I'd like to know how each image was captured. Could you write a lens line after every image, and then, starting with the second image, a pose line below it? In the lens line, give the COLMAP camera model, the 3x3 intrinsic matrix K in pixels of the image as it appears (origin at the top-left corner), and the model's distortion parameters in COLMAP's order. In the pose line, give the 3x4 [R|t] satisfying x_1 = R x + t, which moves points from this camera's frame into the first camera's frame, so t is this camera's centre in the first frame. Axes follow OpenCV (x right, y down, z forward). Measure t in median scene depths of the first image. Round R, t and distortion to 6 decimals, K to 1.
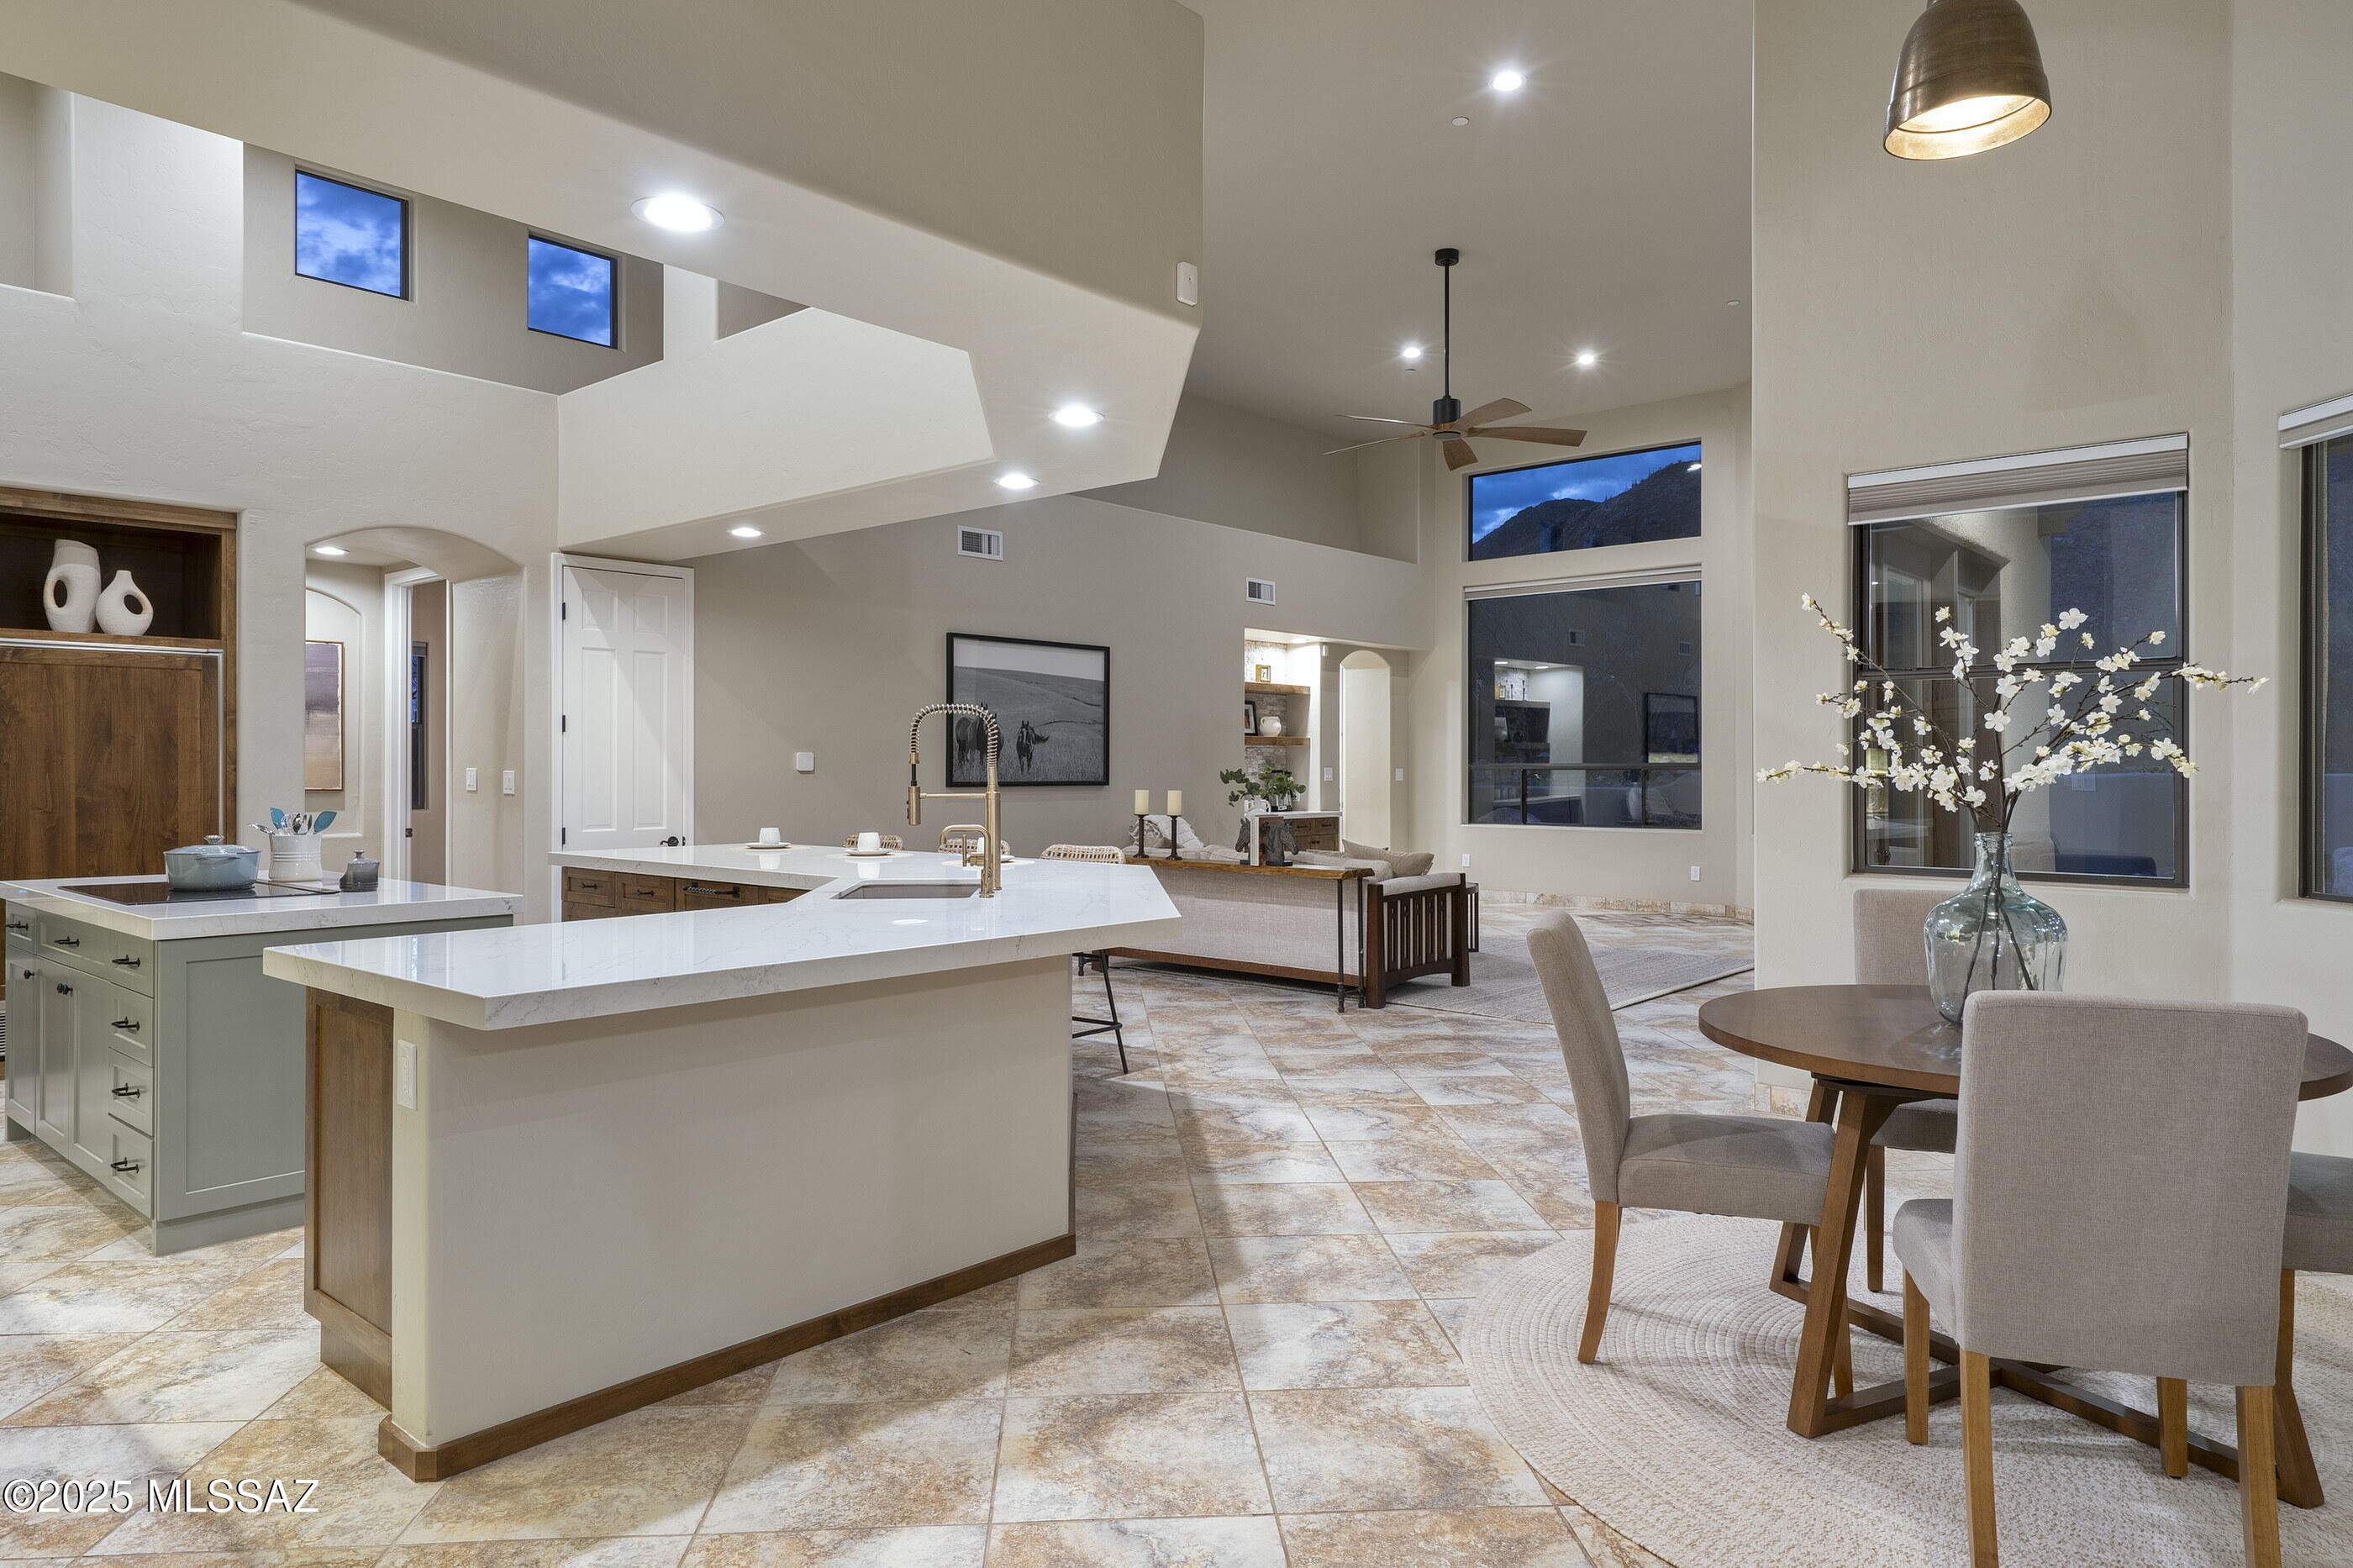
lens RADIAL K [[1437.1, 0, 1184.3], [0, 1437.1, 769.4], [0, 0, 1]] dist [0.001357, 0.000253]
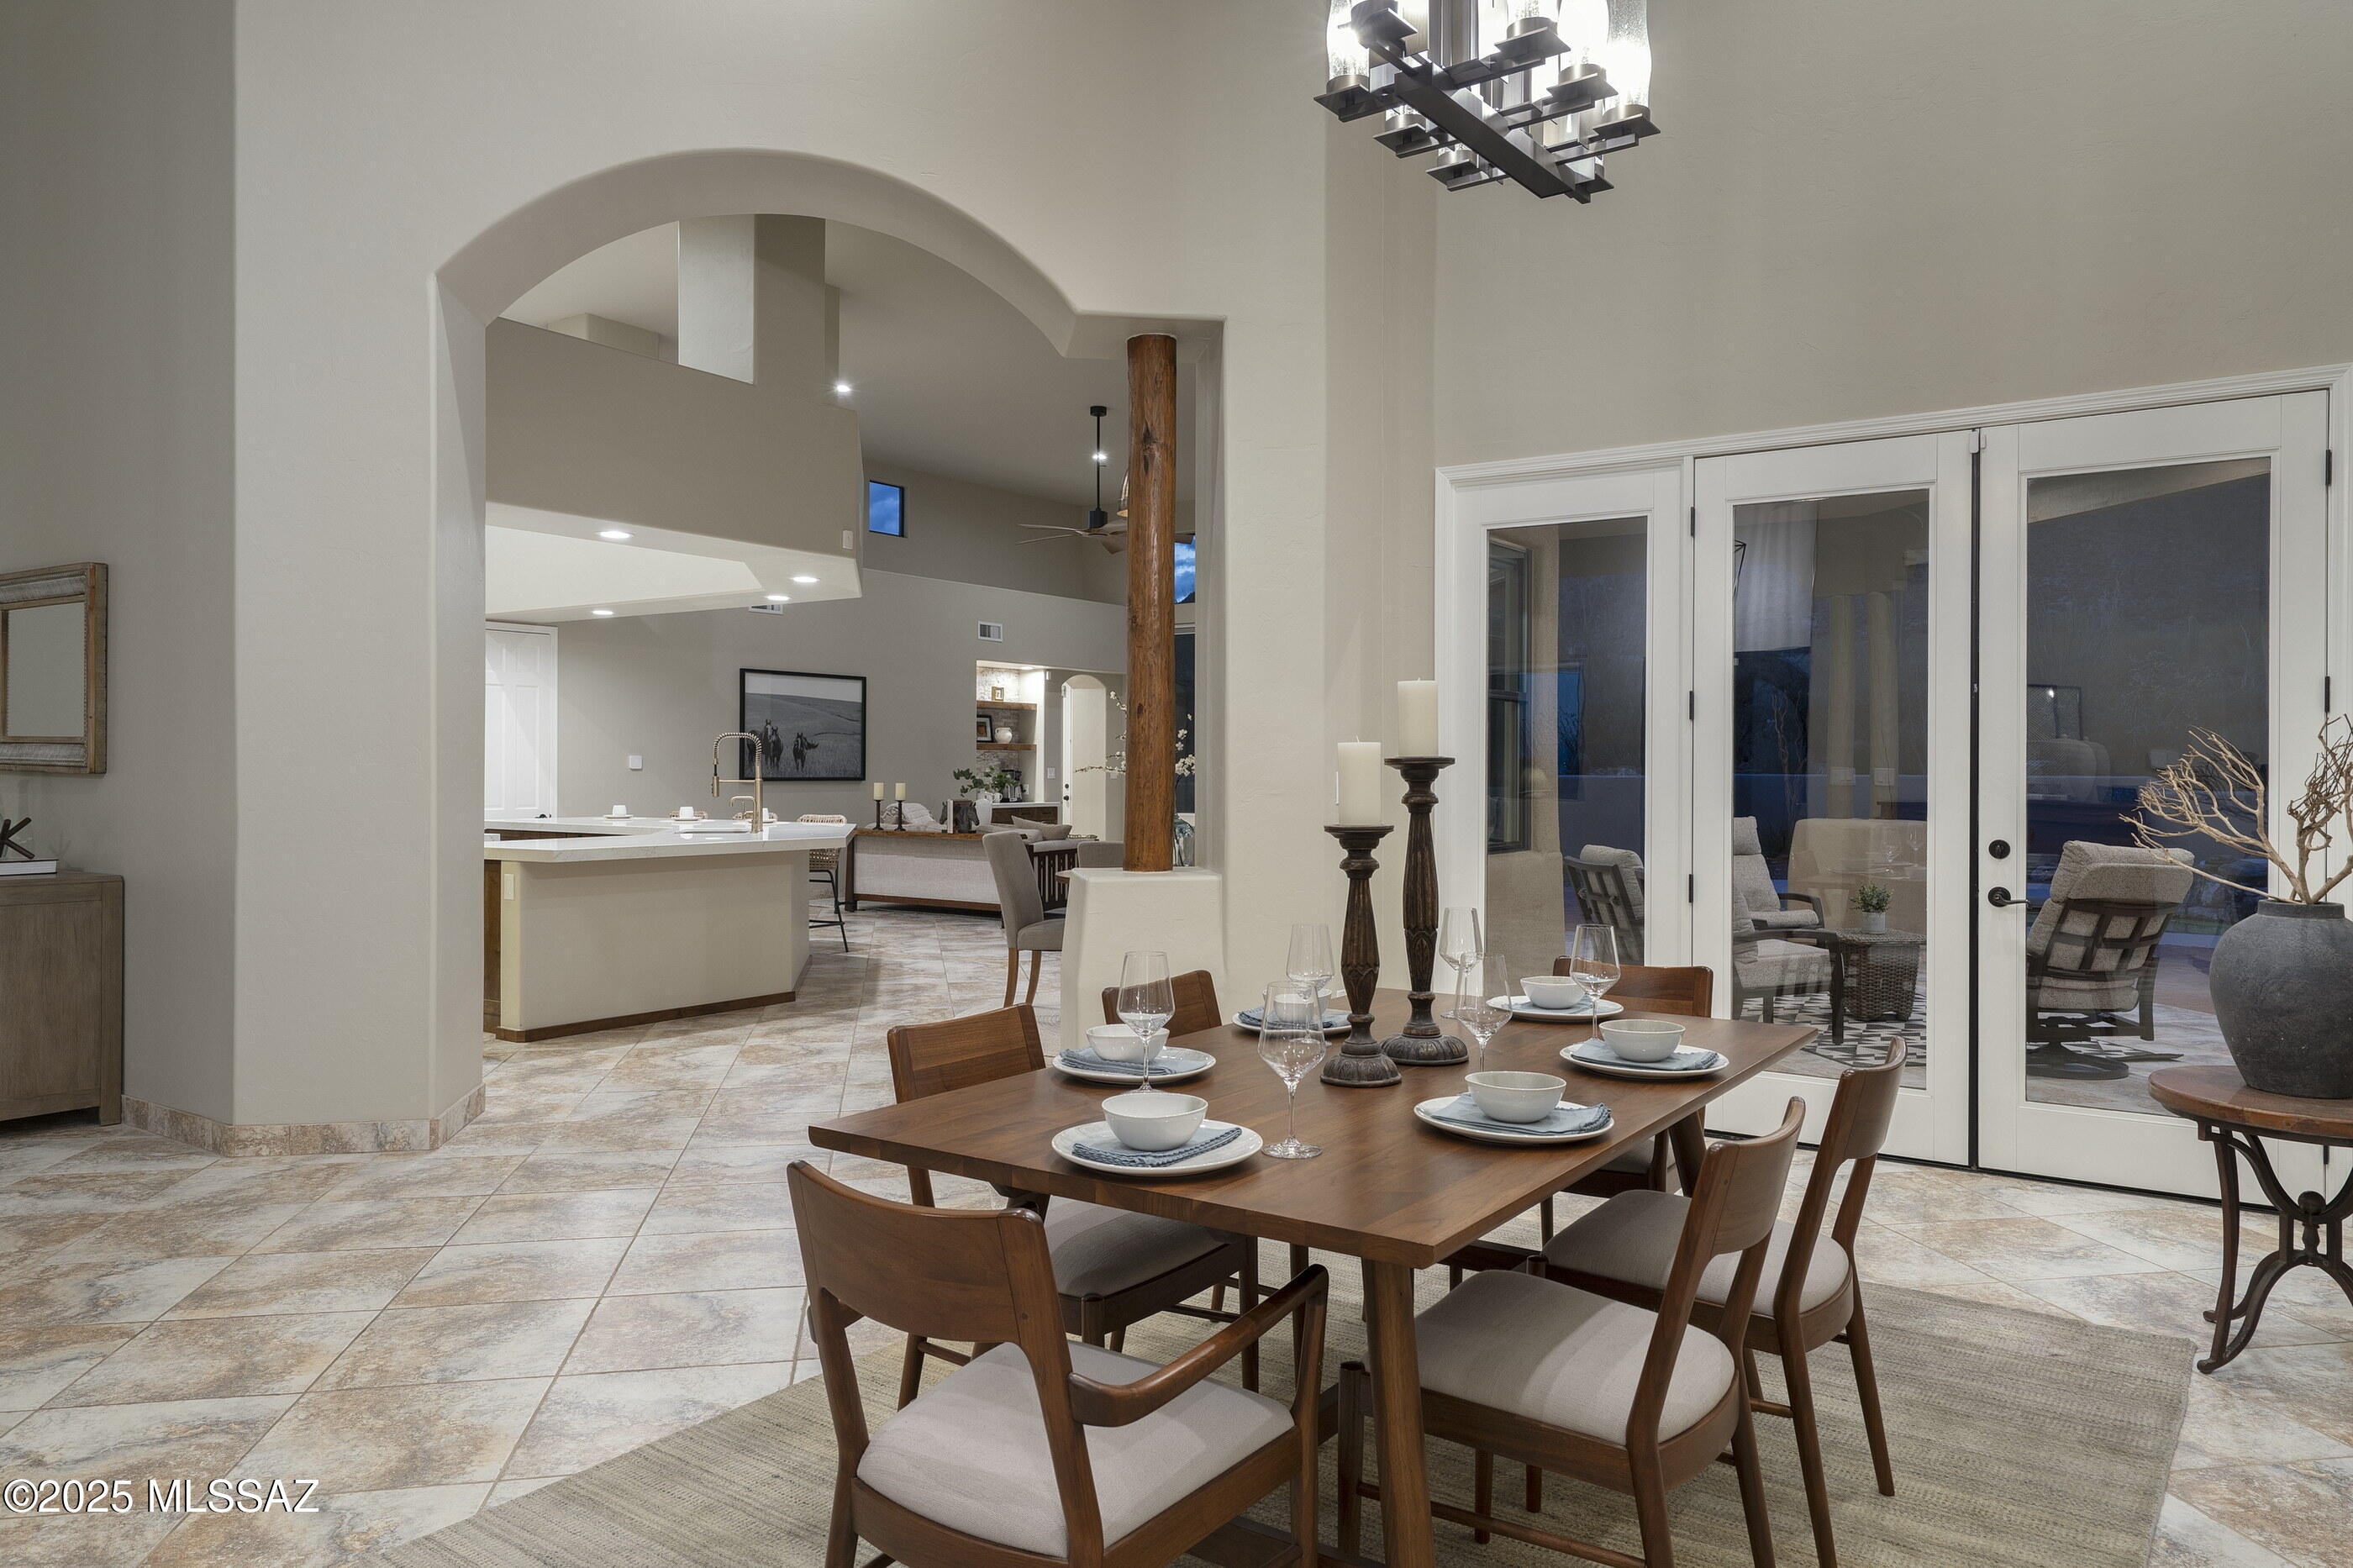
lens RADIAL K [[1561.2, 0, 1176.5], [0, 1561.2, 784.0], [0, 0, 1]] dist [0.027501, 0.000097]
pose [[0.994839, 0.001363, 0.101455, 0.123458], [-0.002225, 0.999962, 0.008379, 0.002006], [-0.101440, -0.008562, 0.994805, -0.667279]]
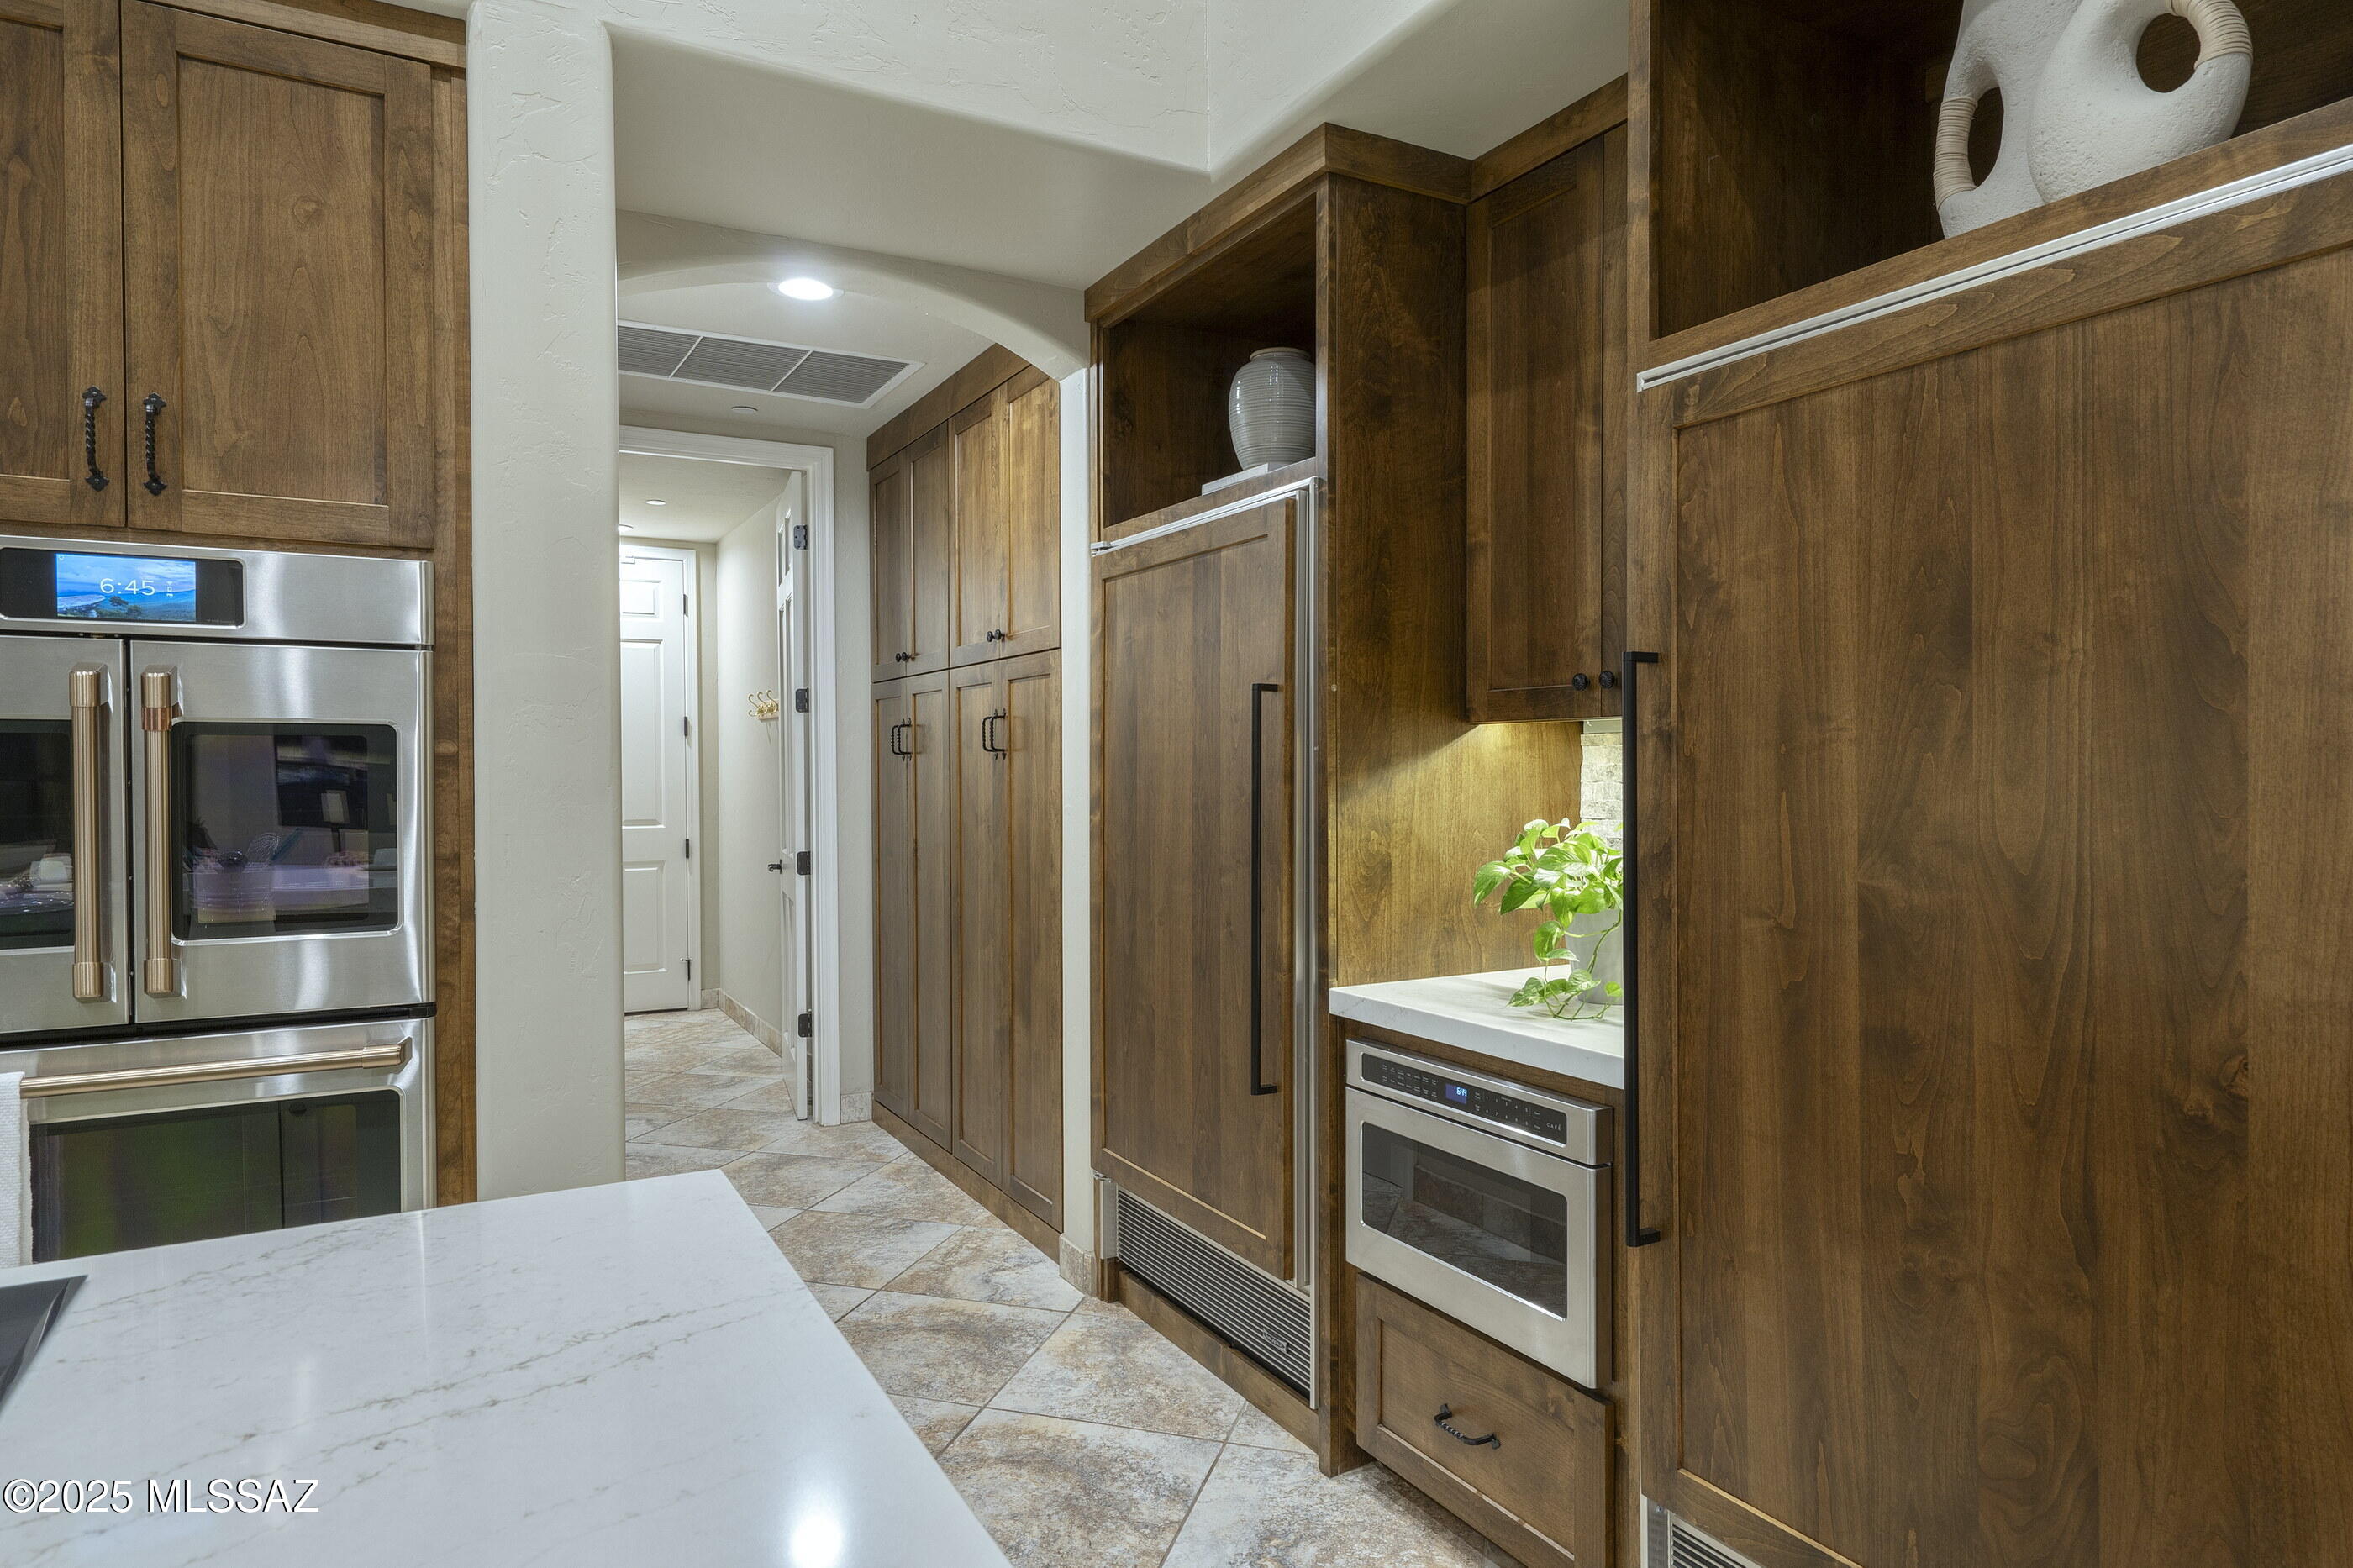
lens RADIAL K [[1366.5, 0, 1176.5], [0, 1366.5, 784.0], [0, 0, 1]] dist [0.000093, 0.001680]
pose [[-0.343959, 0.015309, -0.938860, -0.394953], [0.002568, 0.999879, 0.015363, -0.002539], [0.938981, 0.002873, -0.343956, 0.775874]]
